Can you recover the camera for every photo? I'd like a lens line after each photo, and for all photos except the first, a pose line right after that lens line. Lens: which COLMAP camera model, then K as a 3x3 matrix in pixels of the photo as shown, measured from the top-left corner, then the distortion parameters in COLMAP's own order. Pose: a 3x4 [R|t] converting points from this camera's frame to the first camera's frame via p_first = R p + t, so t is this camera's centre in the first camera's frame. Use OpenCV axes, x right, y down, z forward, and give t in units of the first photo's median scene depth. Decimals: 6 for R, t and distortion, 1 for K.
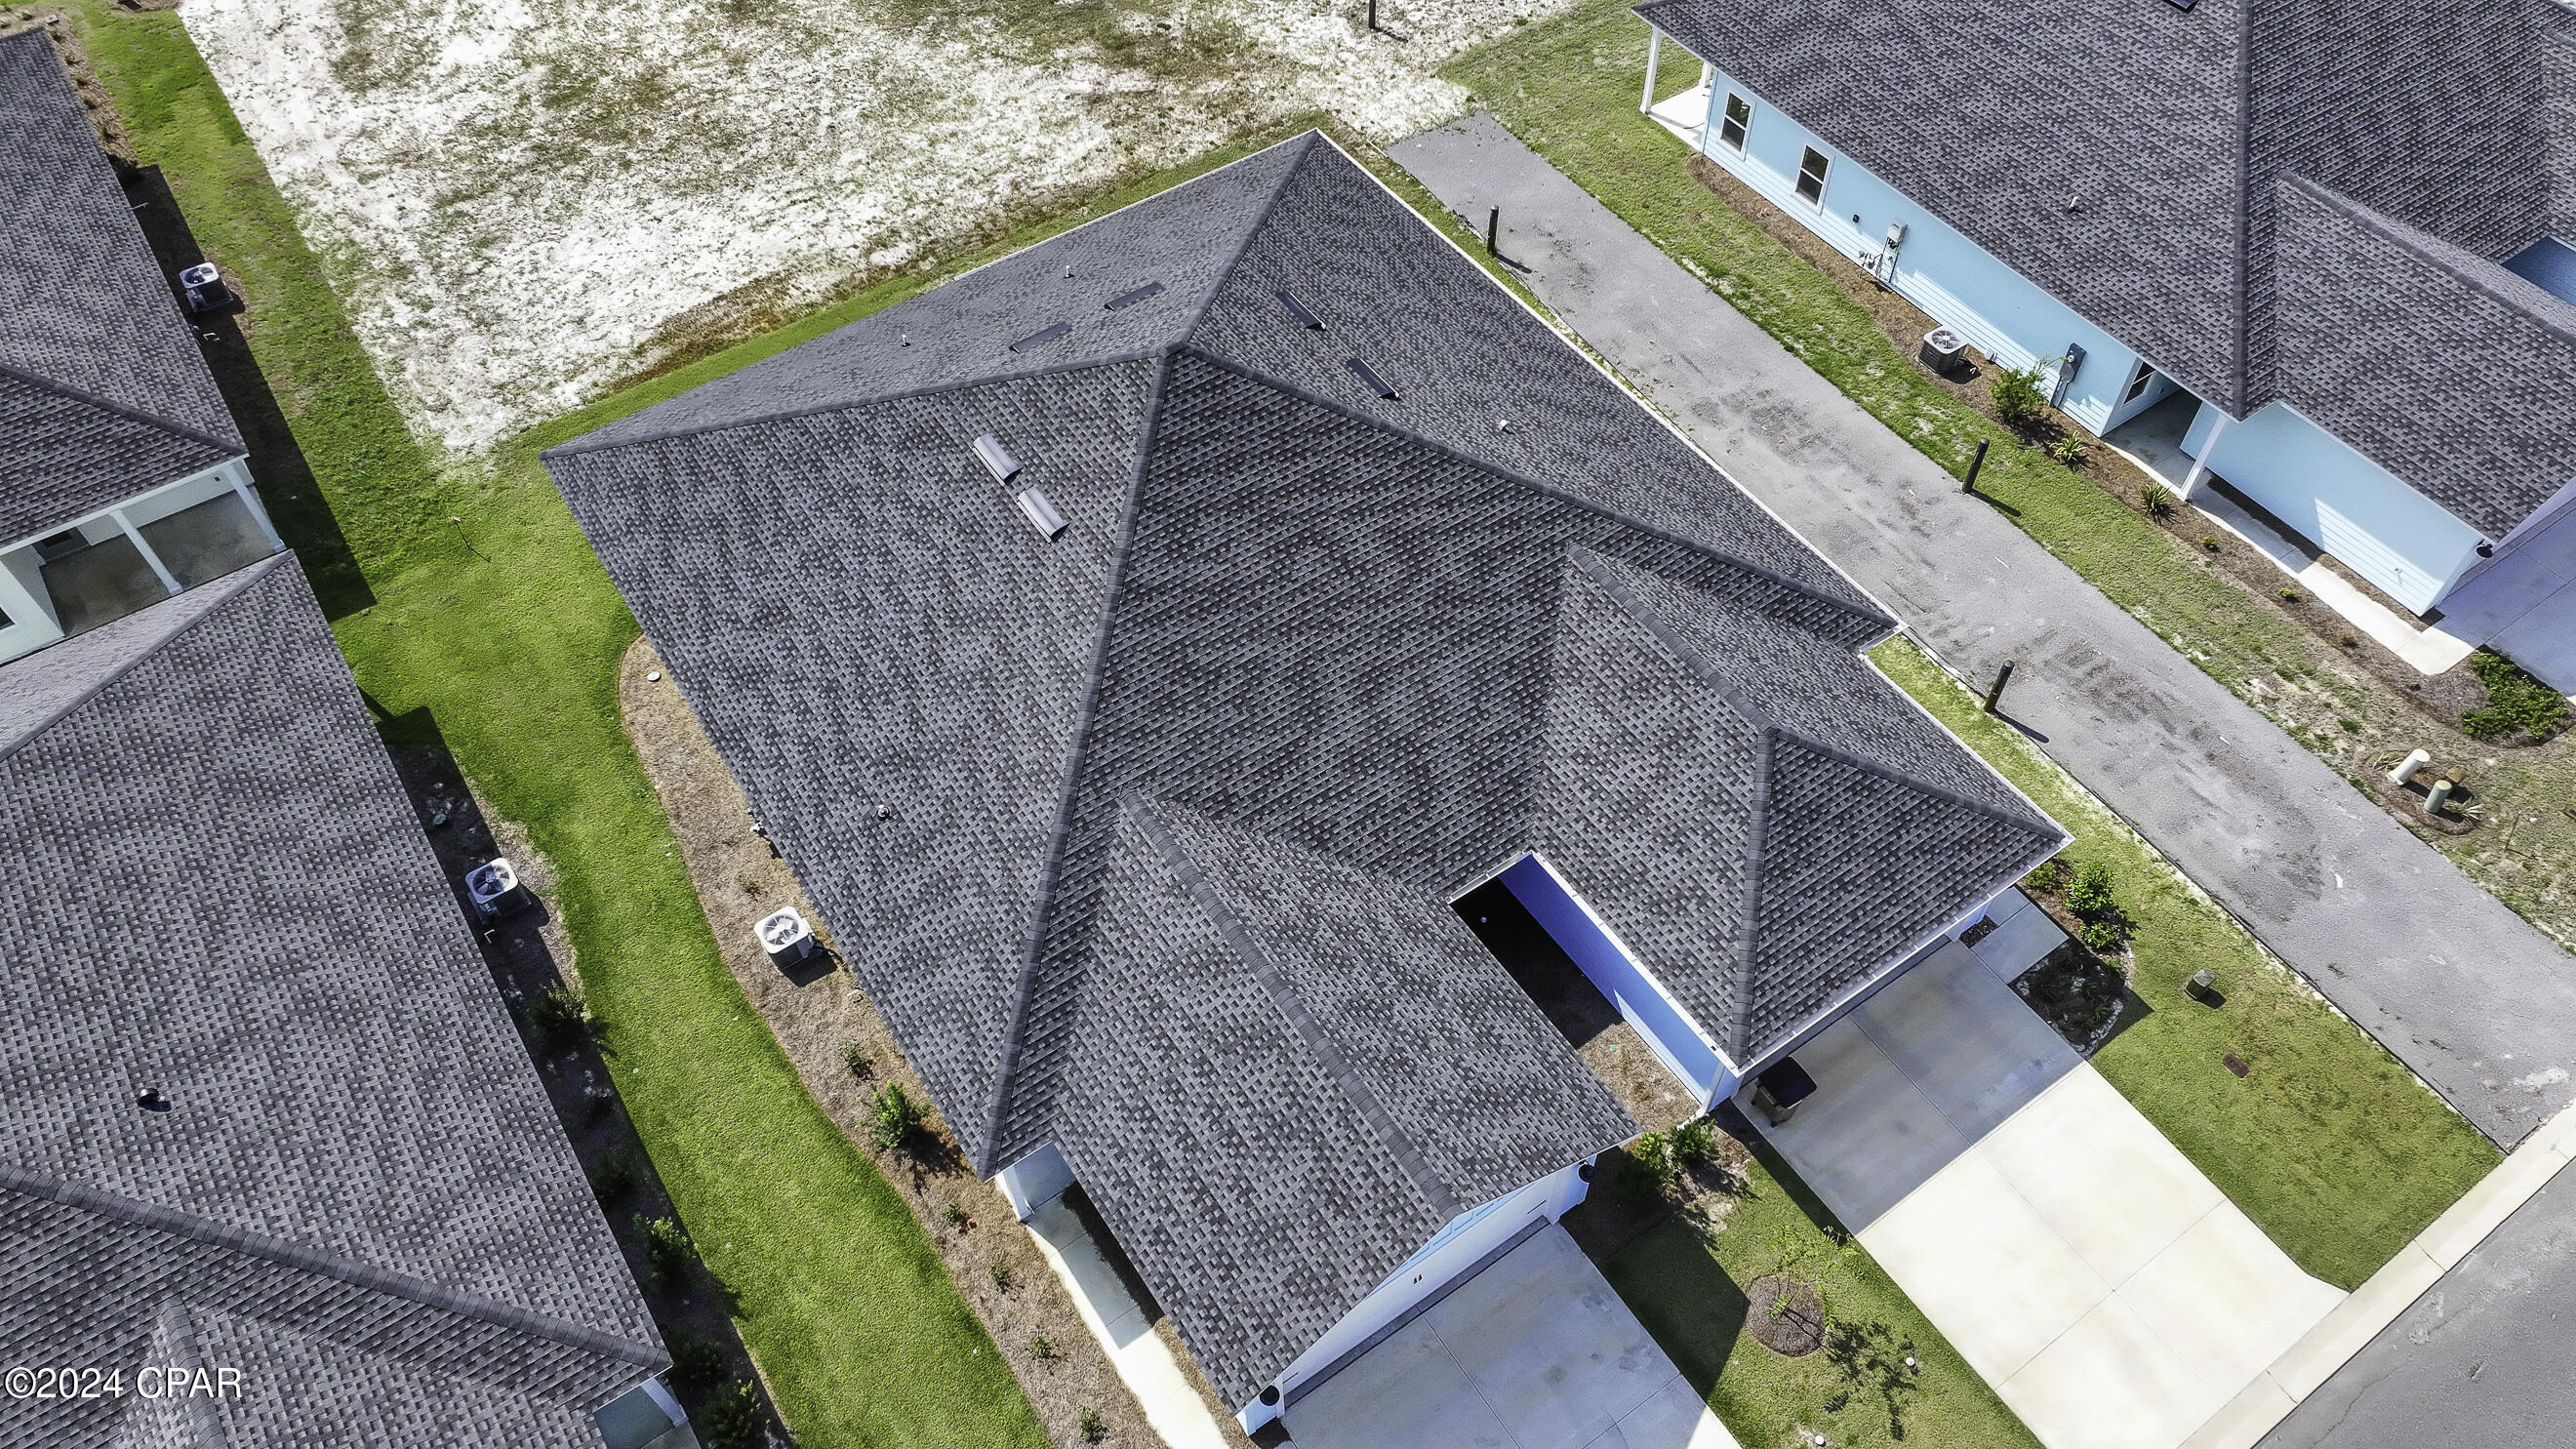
lens RADIAL K [[1803.0, 0, 1294.9], [0, 1803.0, 721.6], [0, 0, 1]] dist [-0.007567, 0.018391]
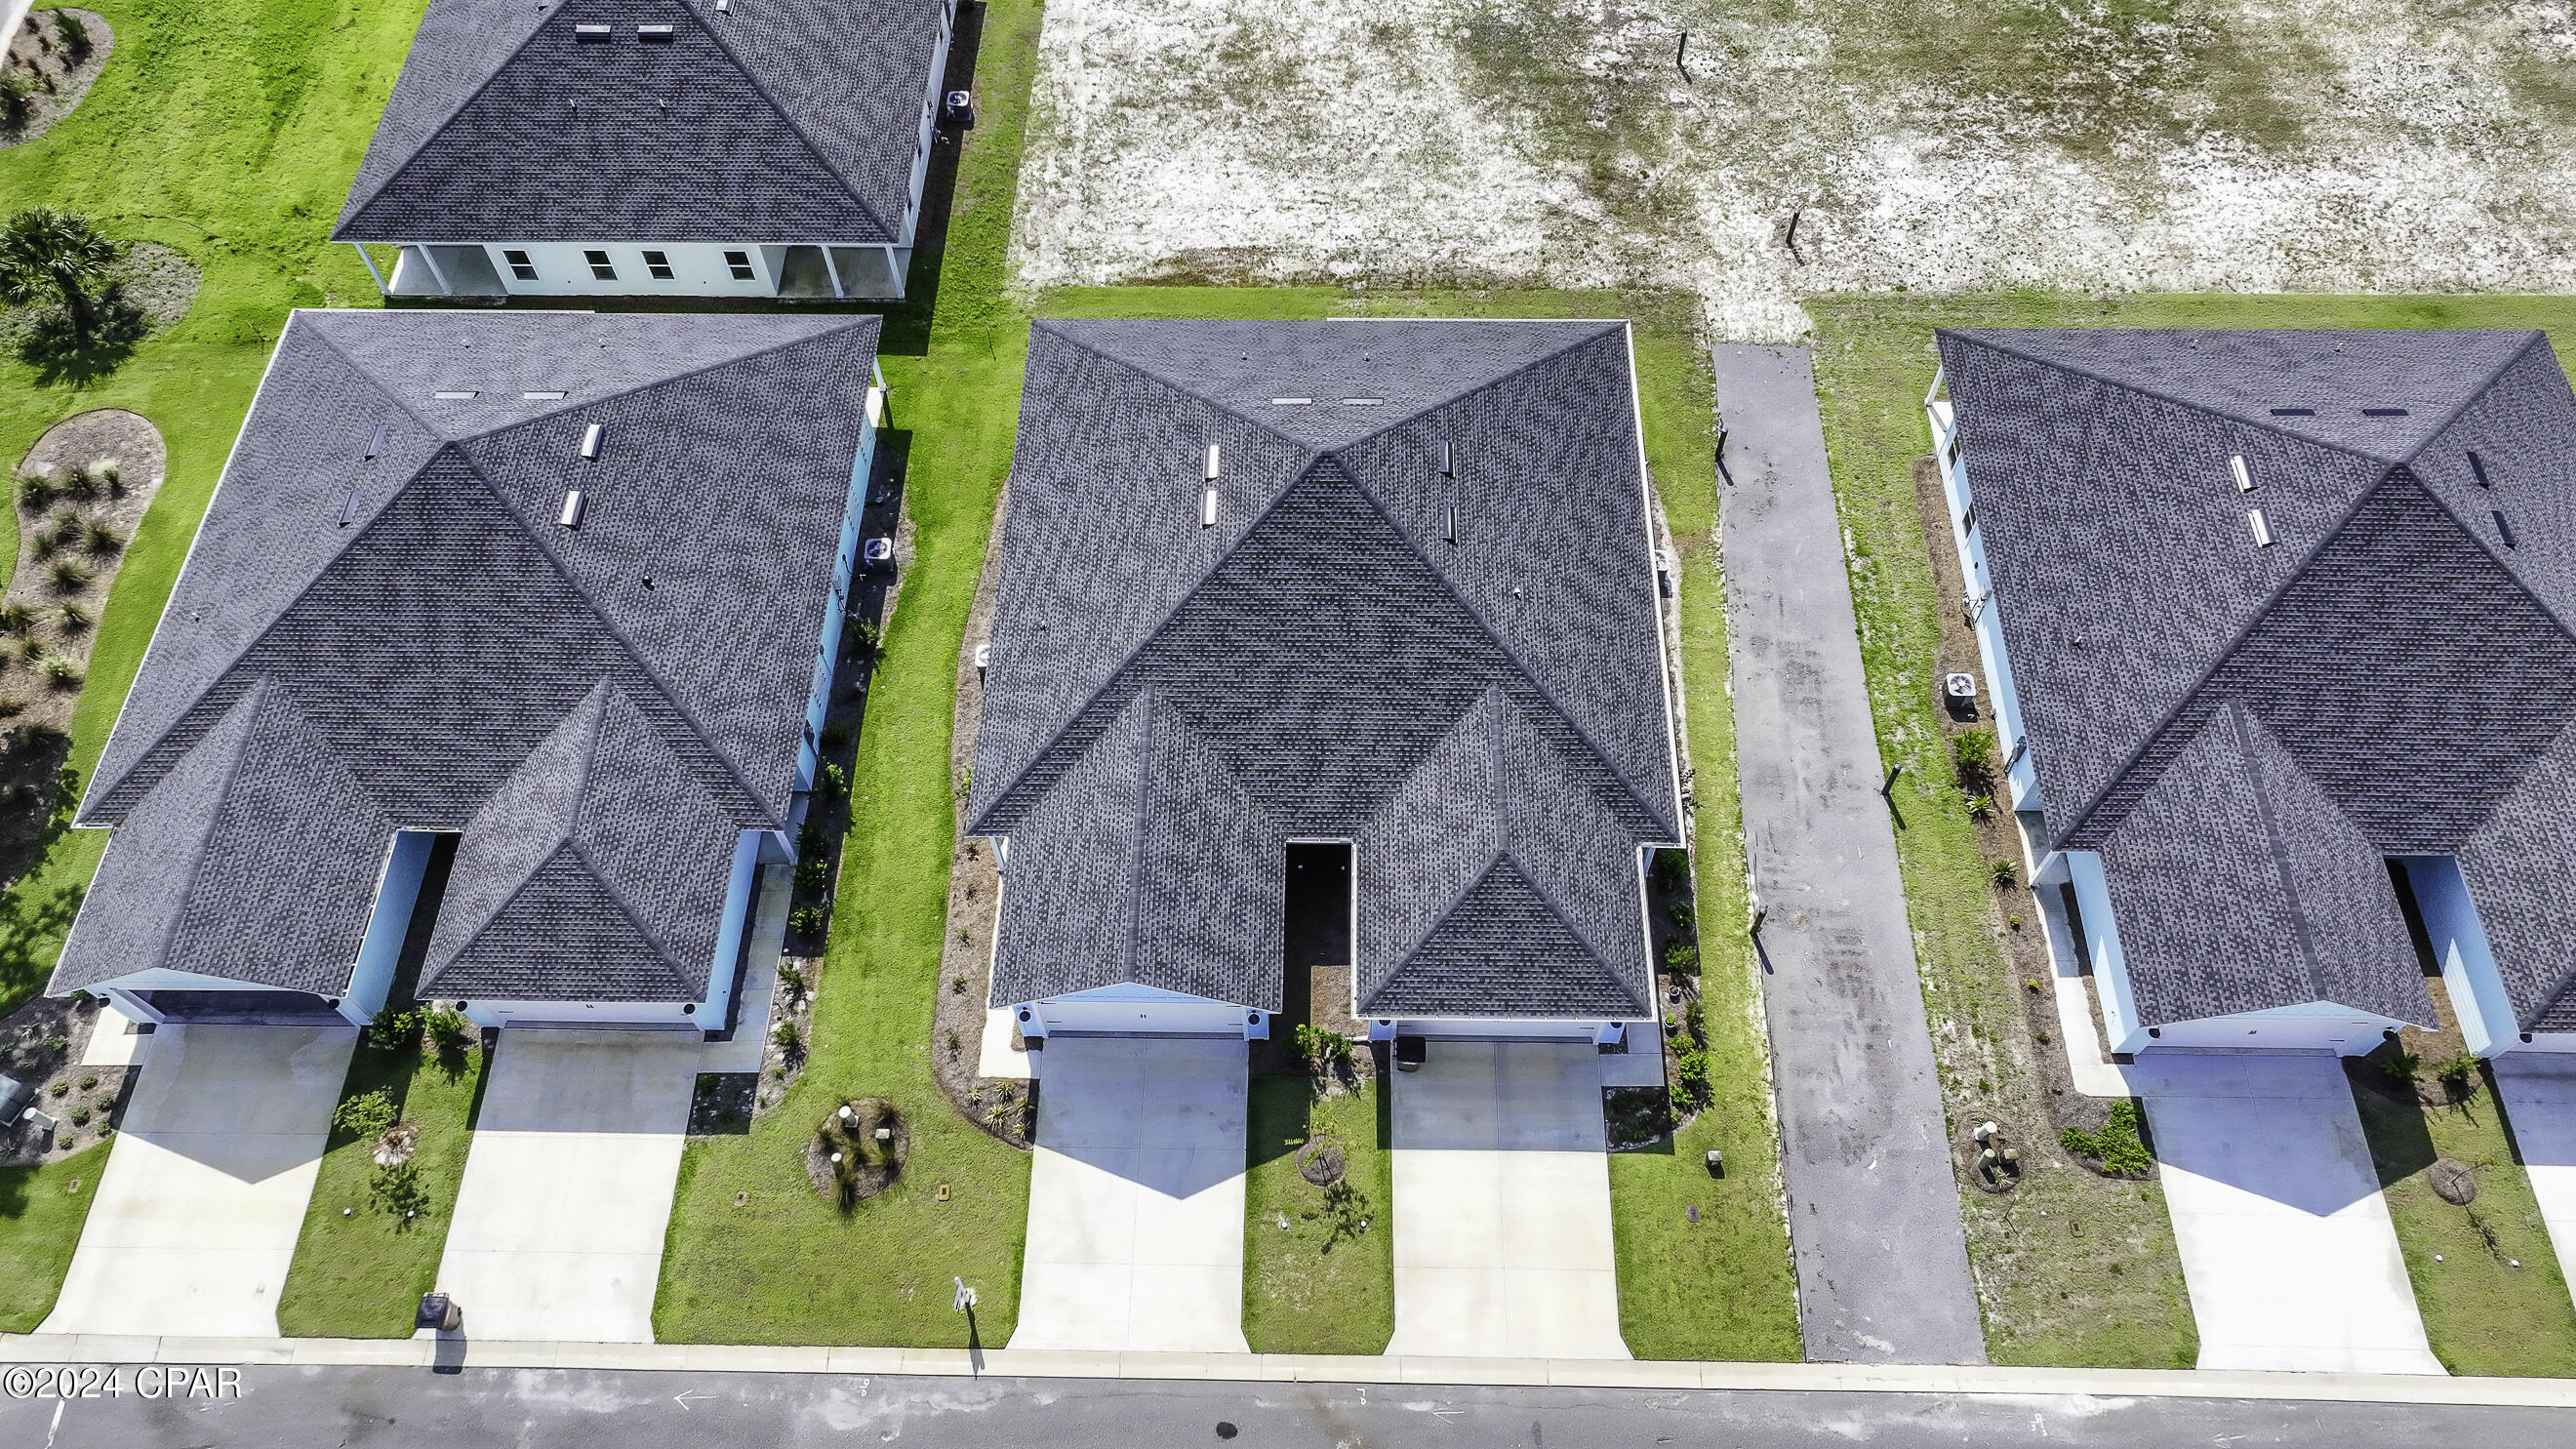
lens RADIAL K [[1803.0, 0, 1294.9], [0, 1803.0, 721.6], [0, 0, 1]] dist [-0.007567, 0.018391]
pose [[0.814701, 0.493057, -0.305216, 0.368835], [-0.455760, 0.869874, 0.188683, -0.209229], [0.358531, -0.014614, 0.933403, -0.352266]]
